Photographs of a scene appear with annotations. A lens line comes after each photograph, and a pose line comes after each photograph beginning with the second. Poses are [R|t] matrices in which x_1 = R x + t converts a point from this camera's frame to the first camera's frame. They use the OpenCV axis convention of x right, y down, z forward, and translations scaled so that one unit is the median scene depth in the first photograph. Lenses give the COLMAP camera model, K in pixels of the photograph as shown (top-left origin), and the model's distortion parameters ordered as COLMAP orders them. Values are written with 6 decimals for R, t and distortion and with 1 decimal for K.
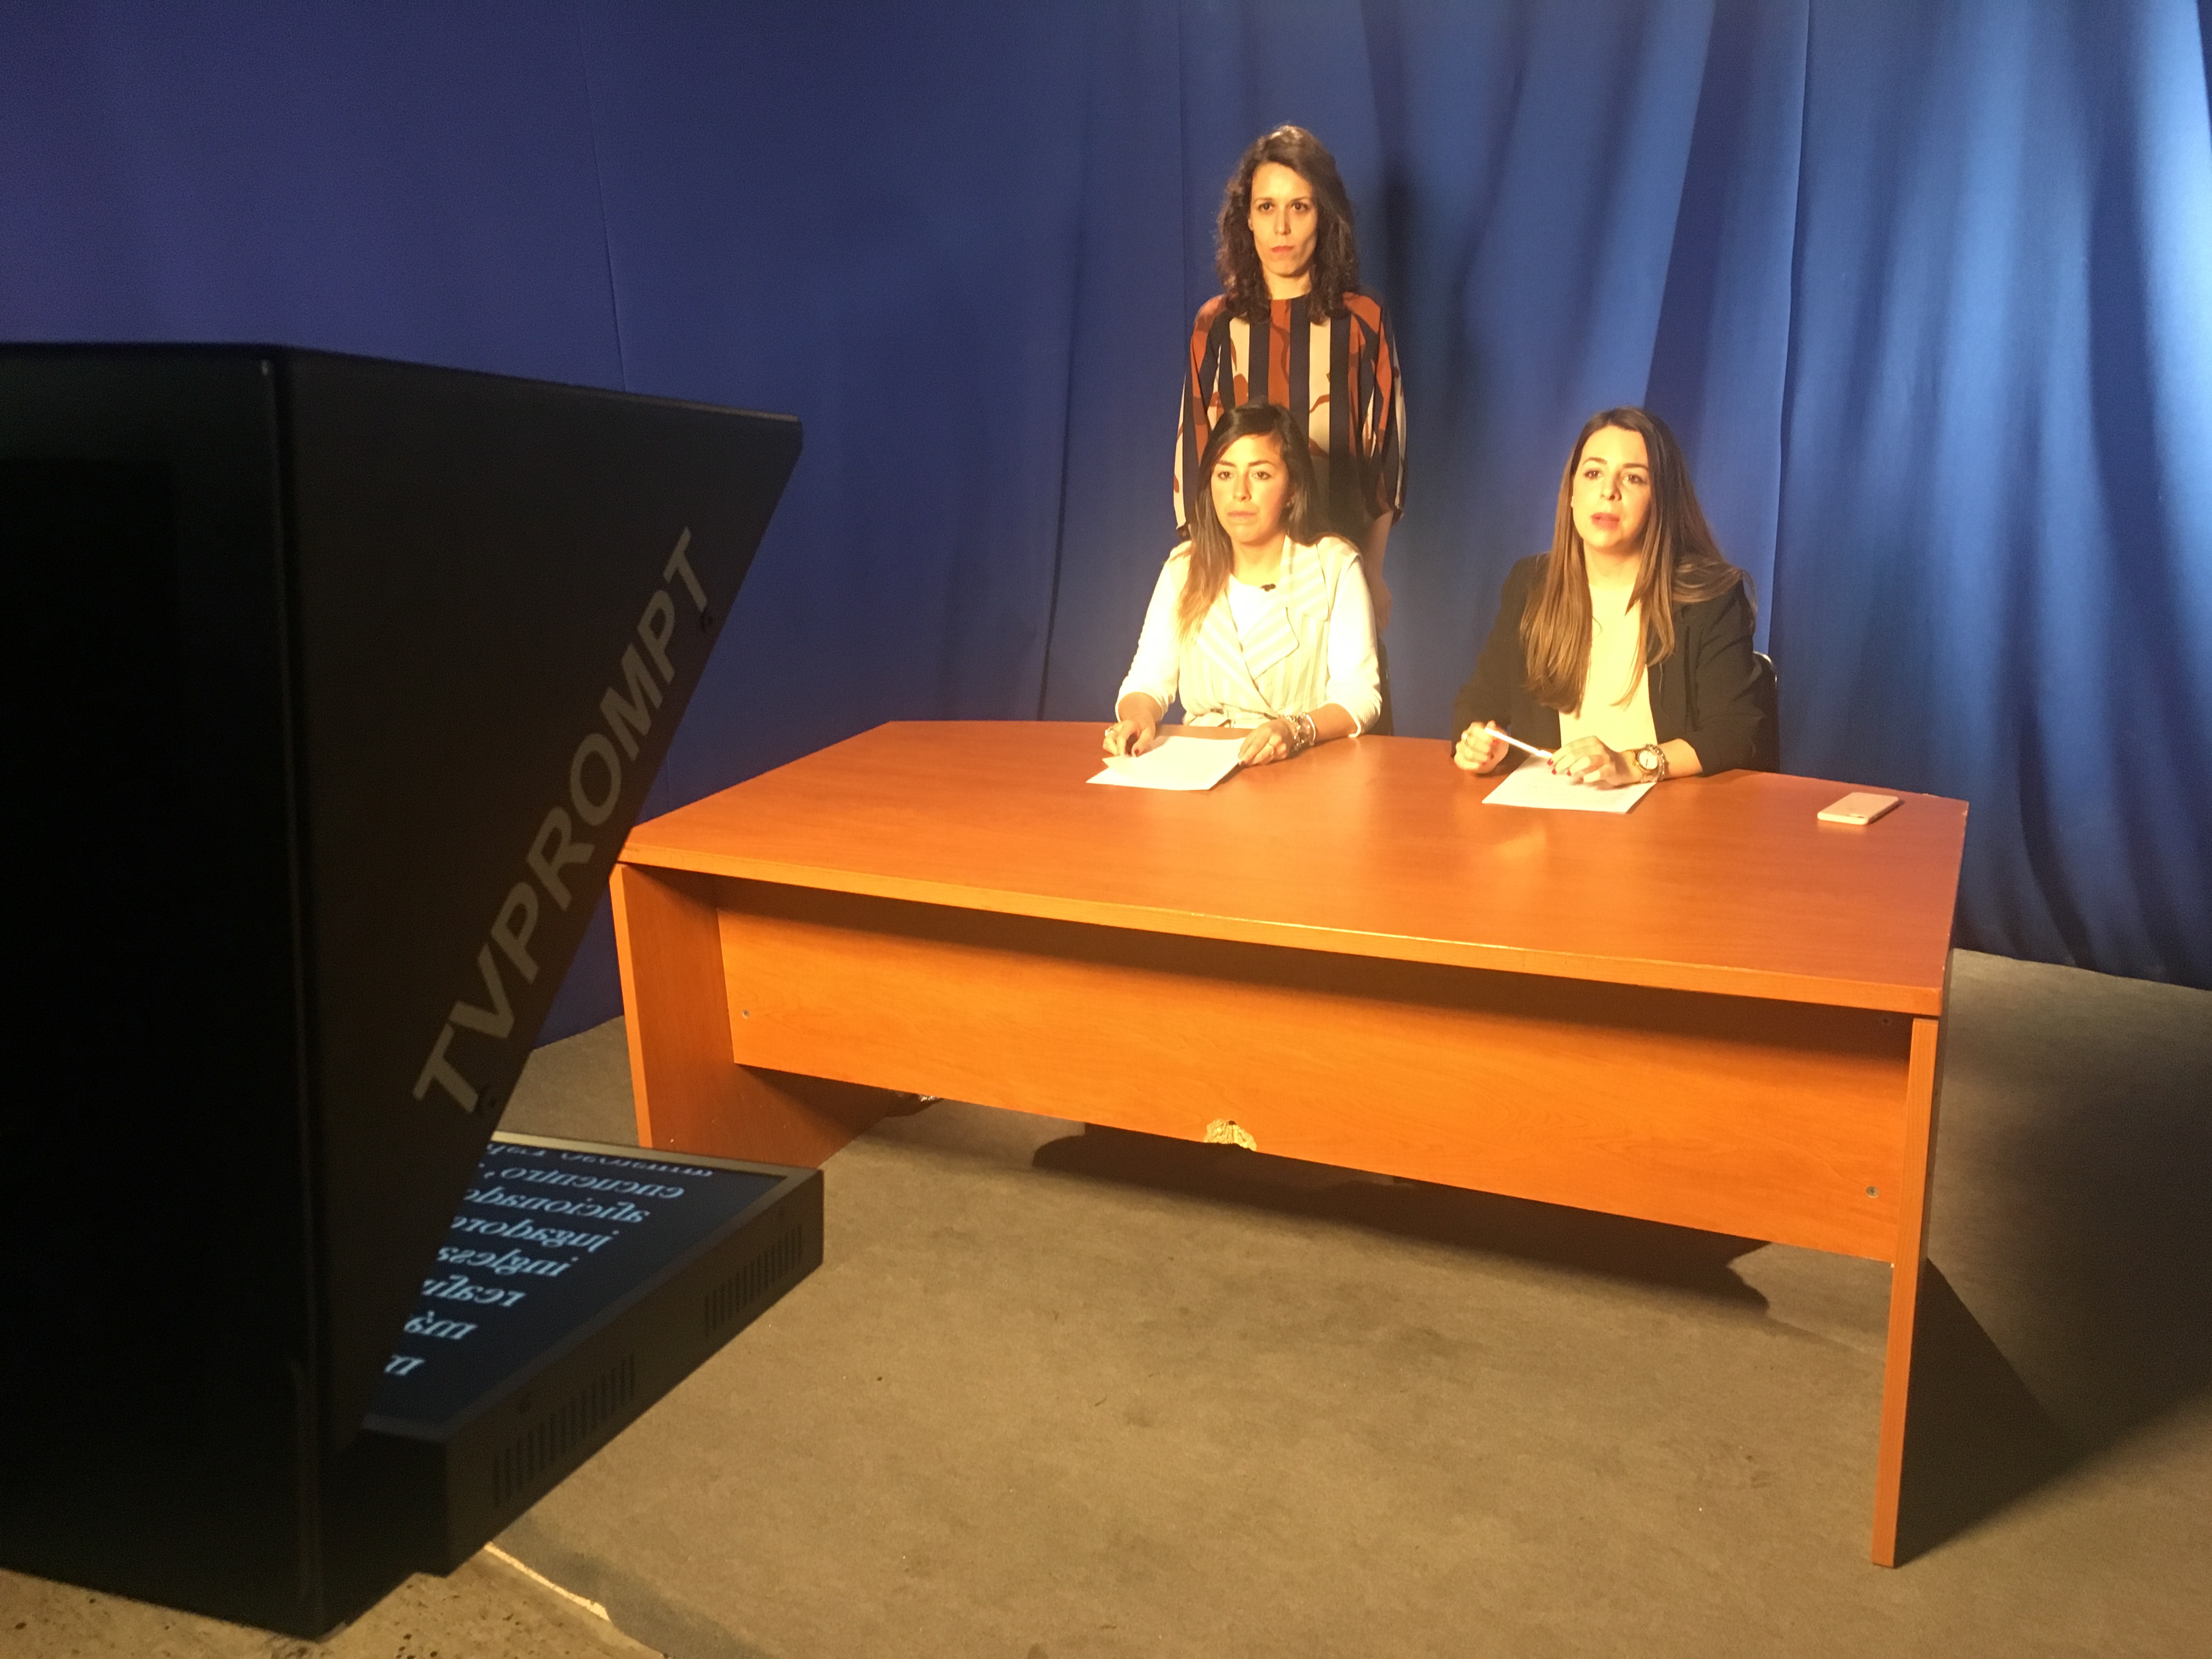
lens RADIAL K [[1896.5, 0, 1105.2], [0, 1896.5, 835.1], [0, 0, 1]] dist [0.061217, -0.080133]
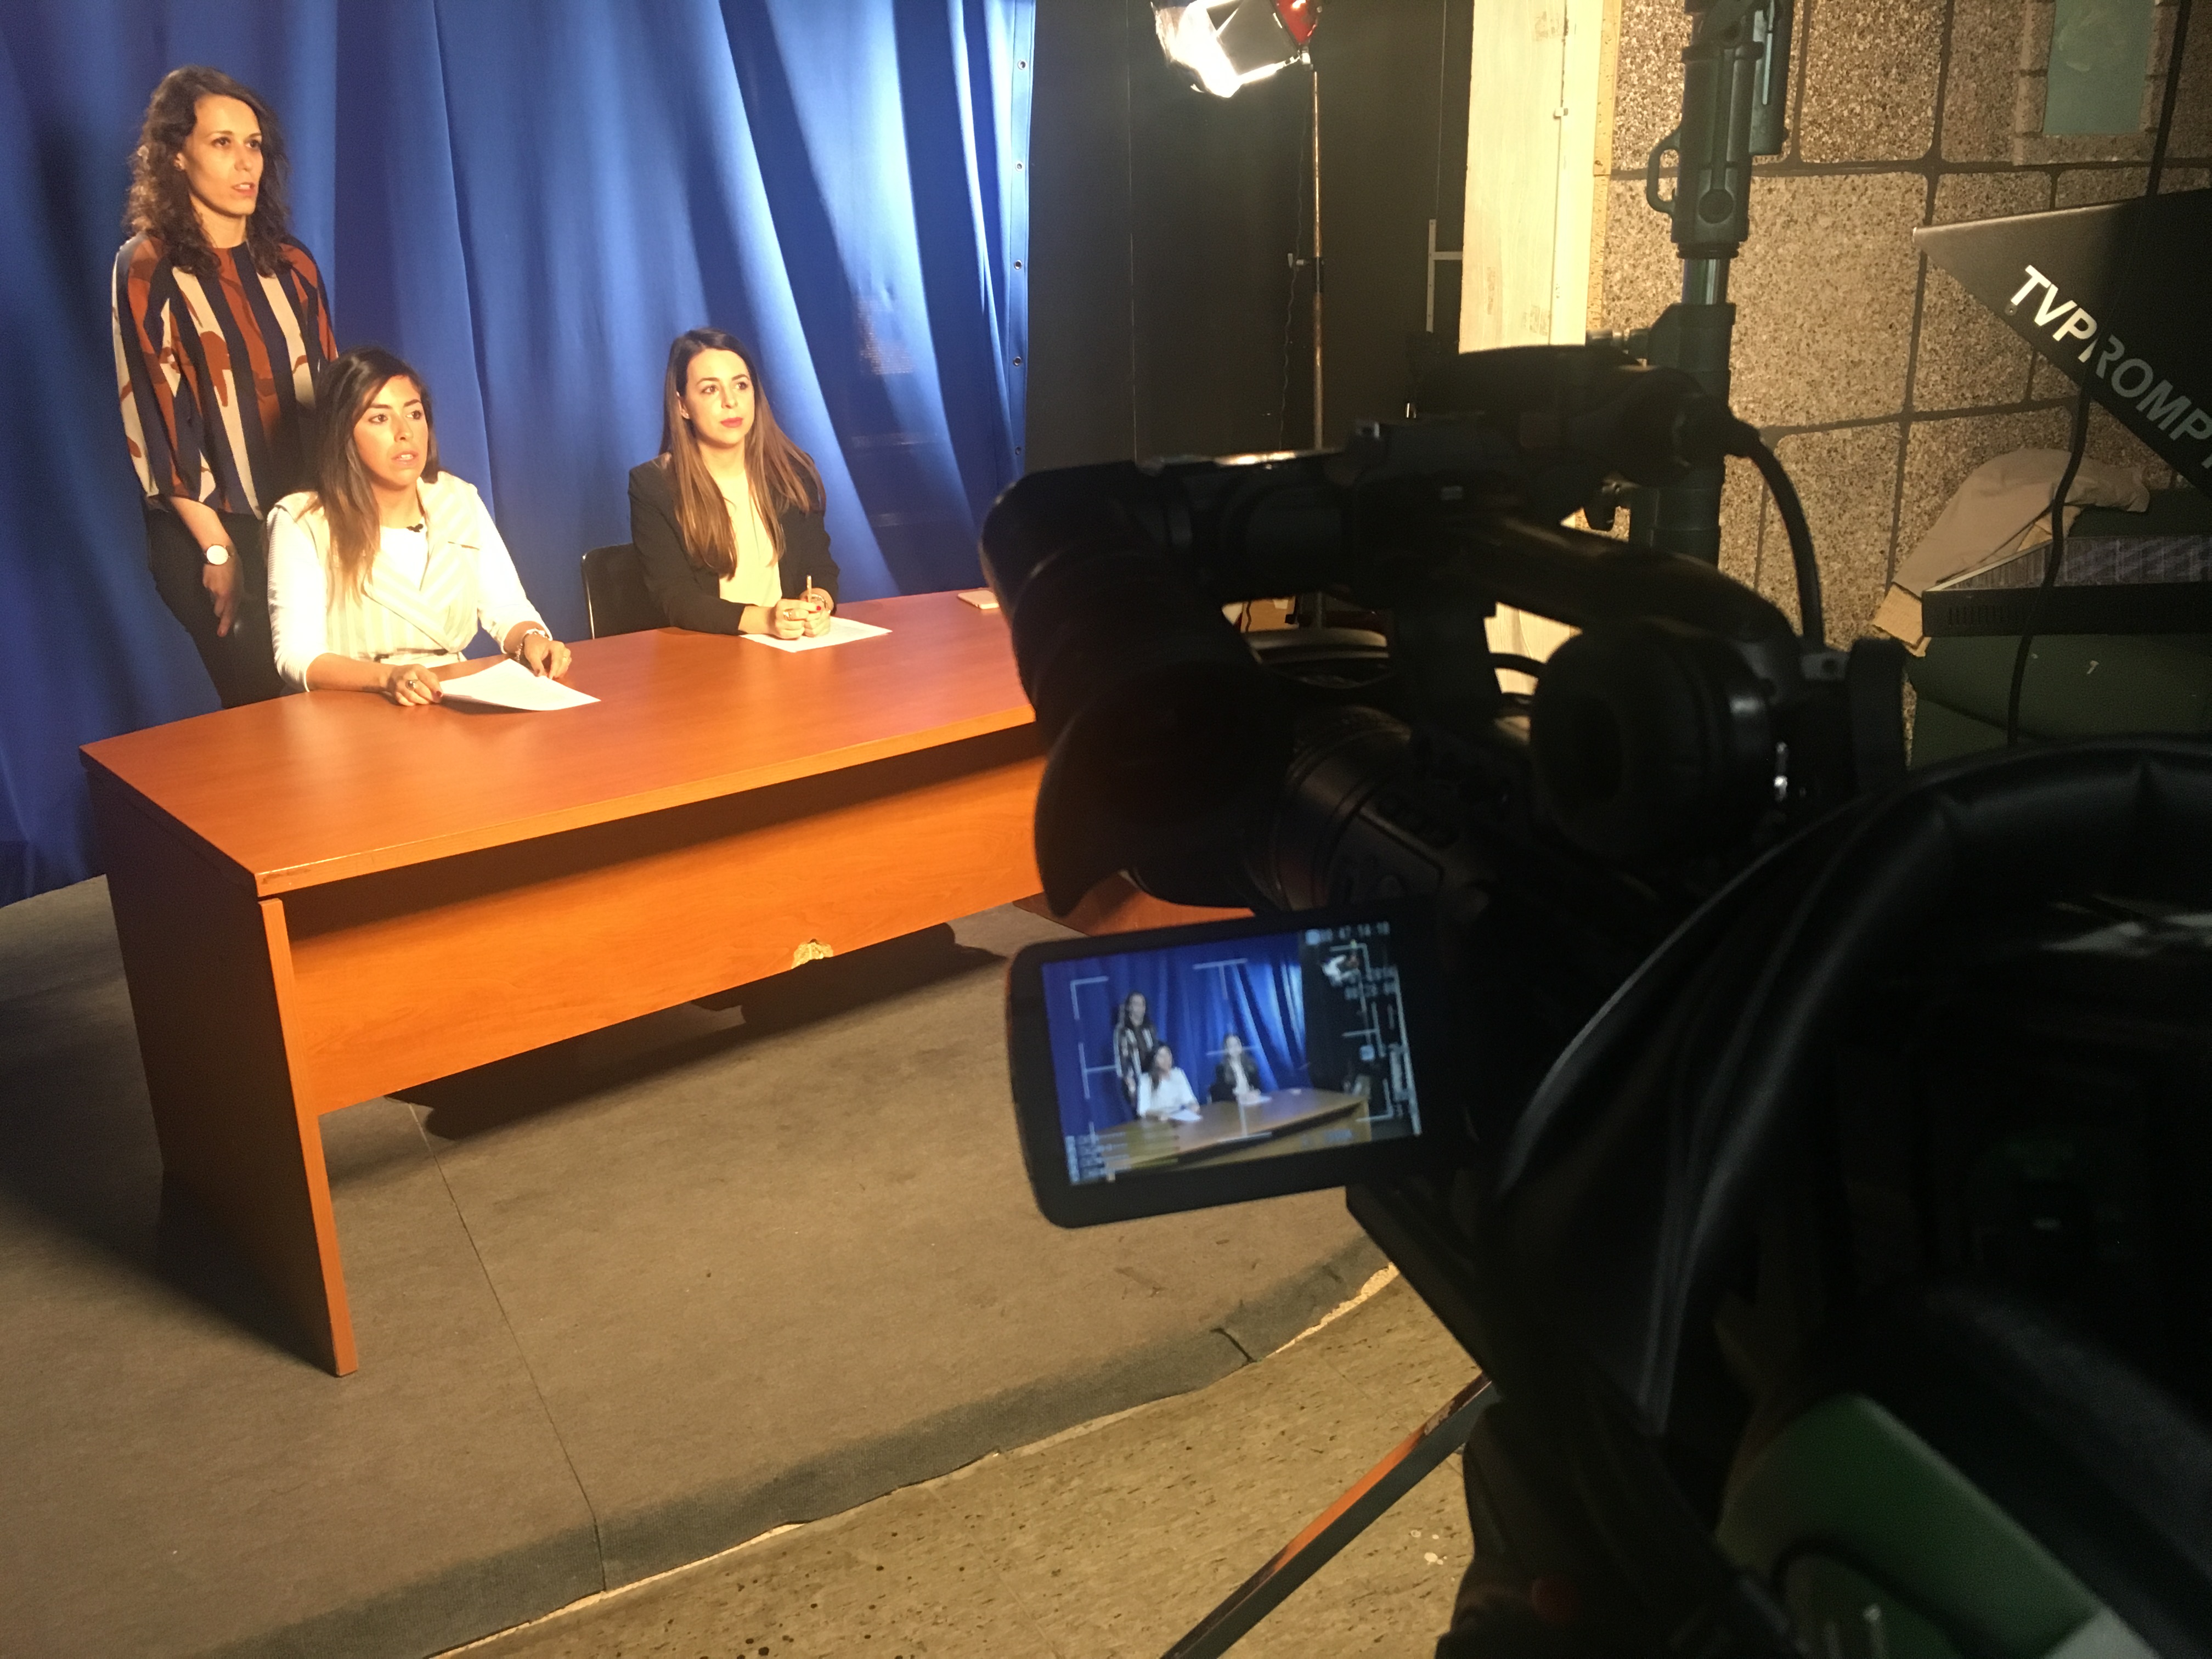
lens RADIAL K [[1896.5, 0, 1108.5], [0, 1896.5, 833.9], [0, 0, 1]] dist [0.061217, -0.080133]
pose [[0.405926, -0.265740, 0.874417, -0.795964], [0.265587, 0.949800, 0.165358, -0.051919], [-0.874464, 0.165111, 0.456126, 0.269955]]
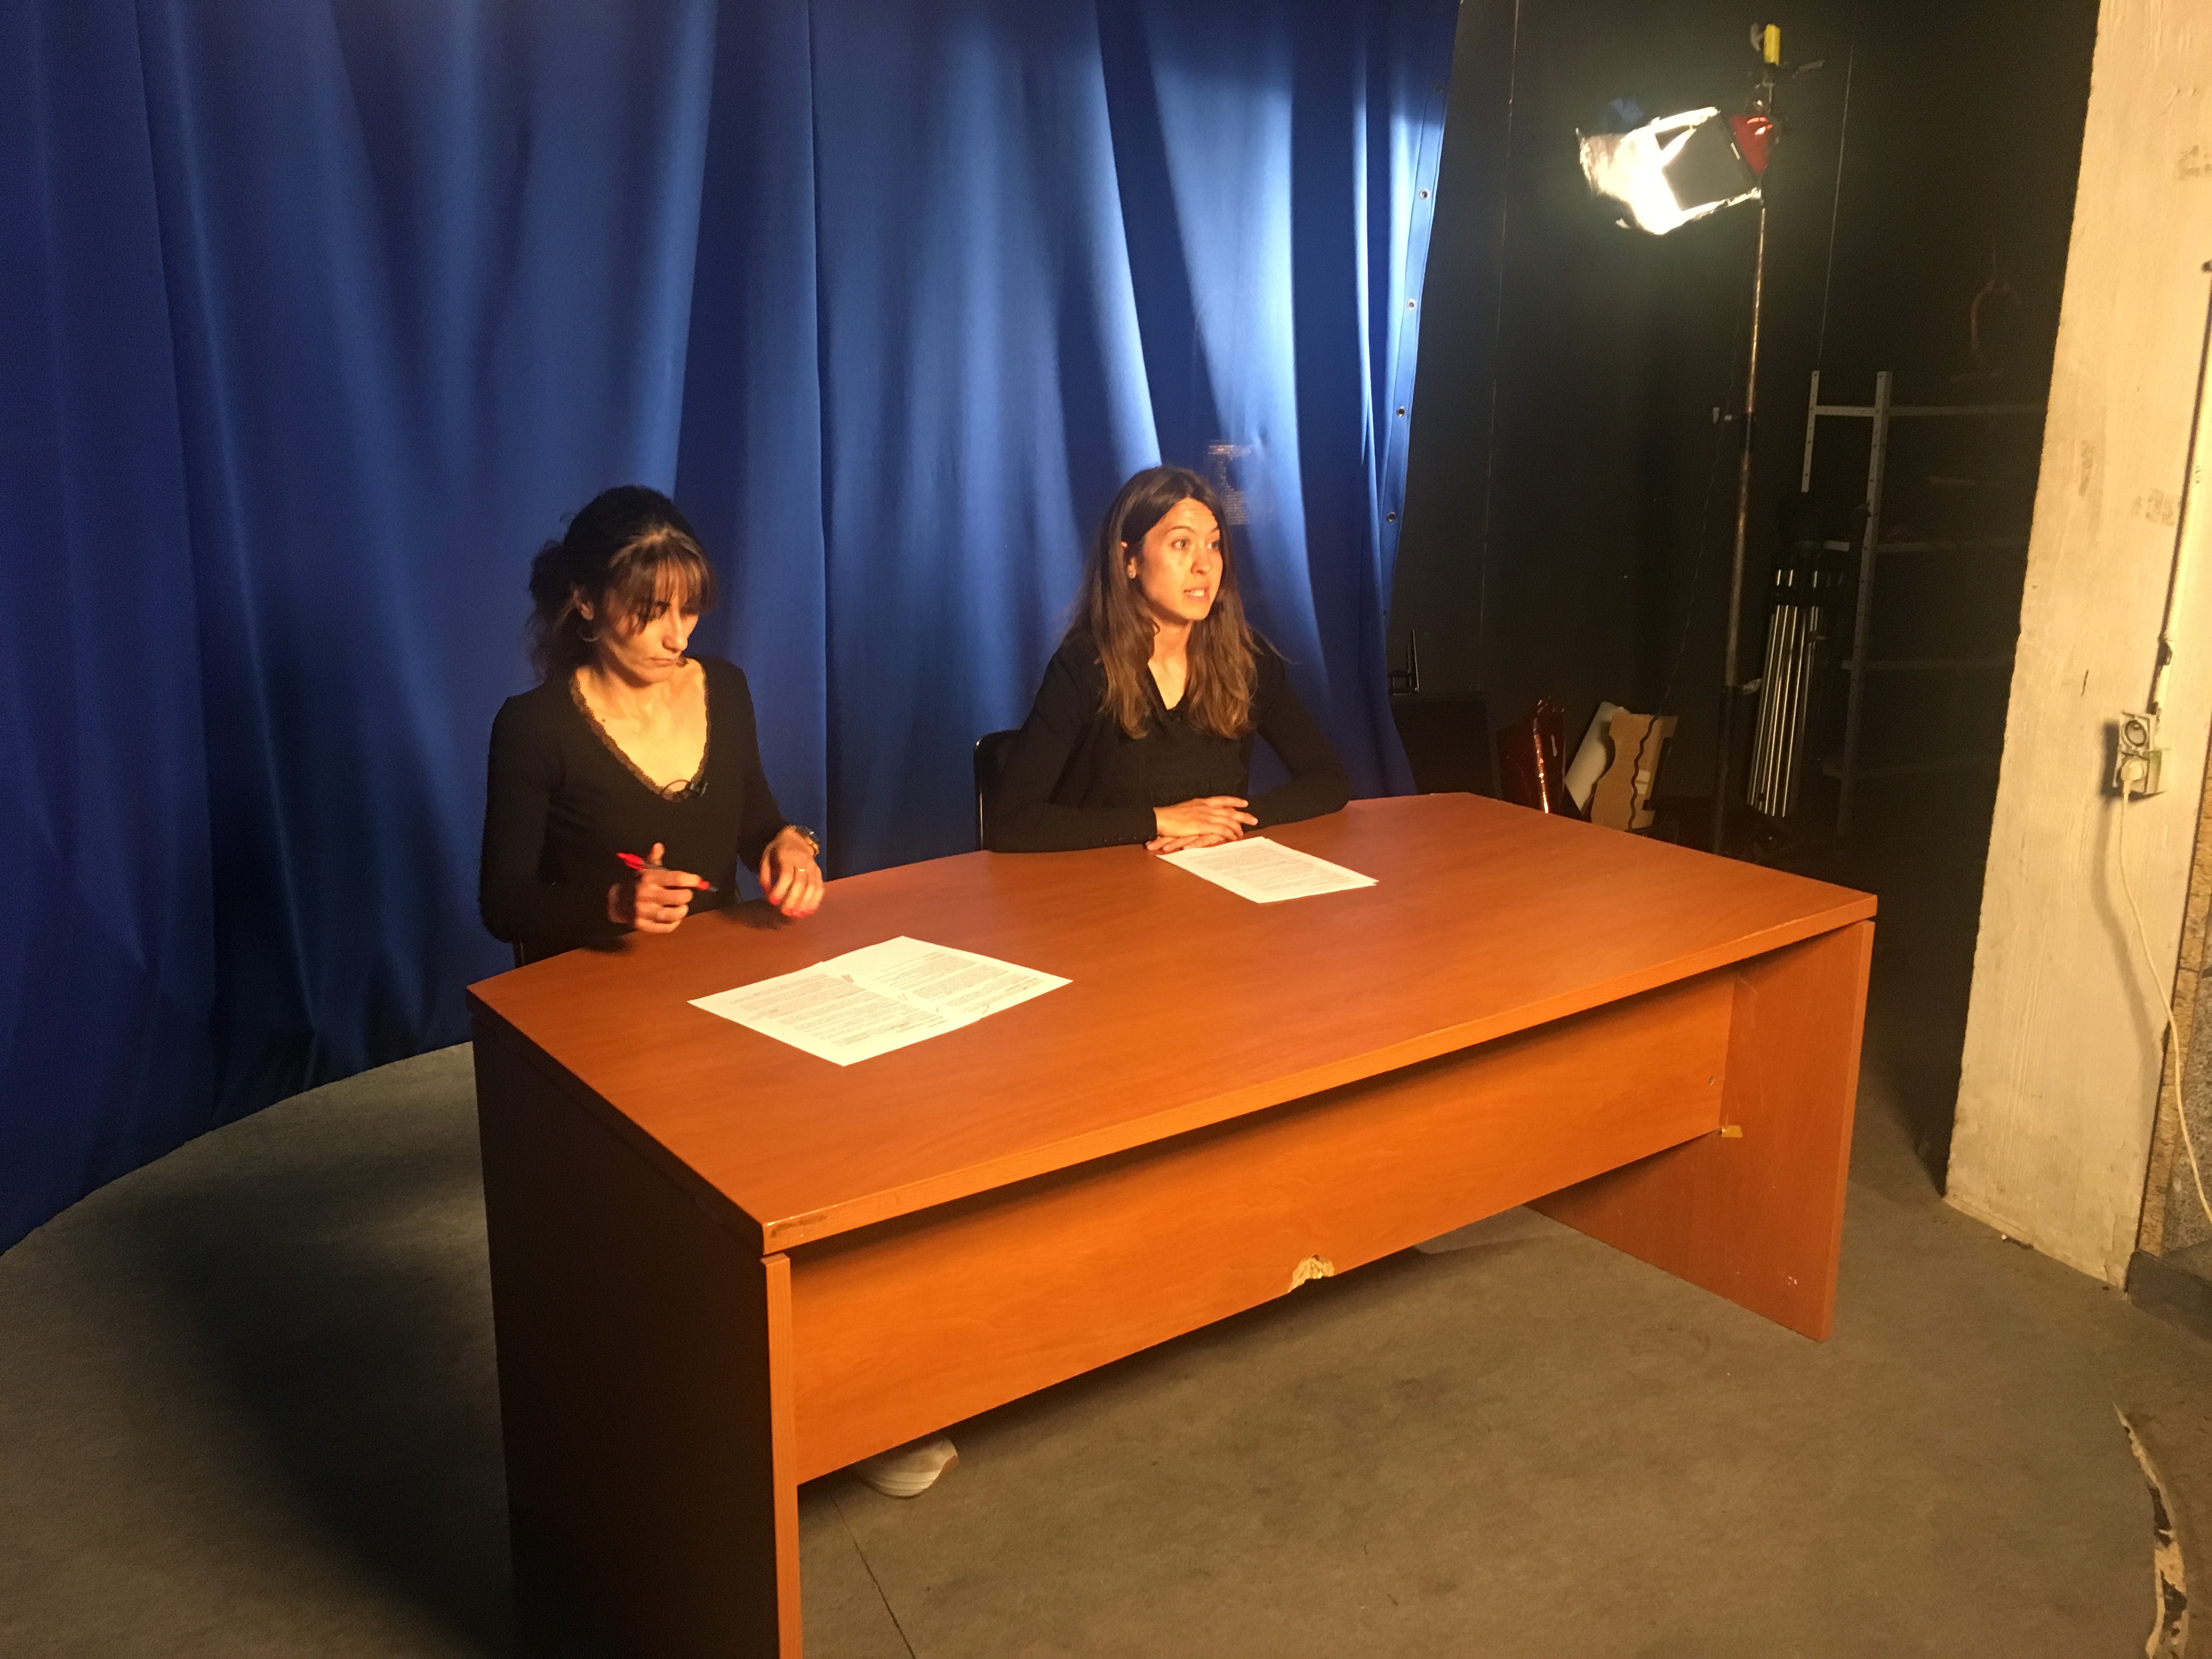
lens RADIAL K [[1896.5, 0, 1099.8], [0, 1896.5, 815.7], [0, 0, 1]] dist [0.061217, -0.080133]
pose [[0.470246, -0.185537, 0.862812, -0.686900], [0.228394, 0.969930, 0.084094, -0.148079], [-0.852470, 0.157516, 0.498482, 0.541639]]
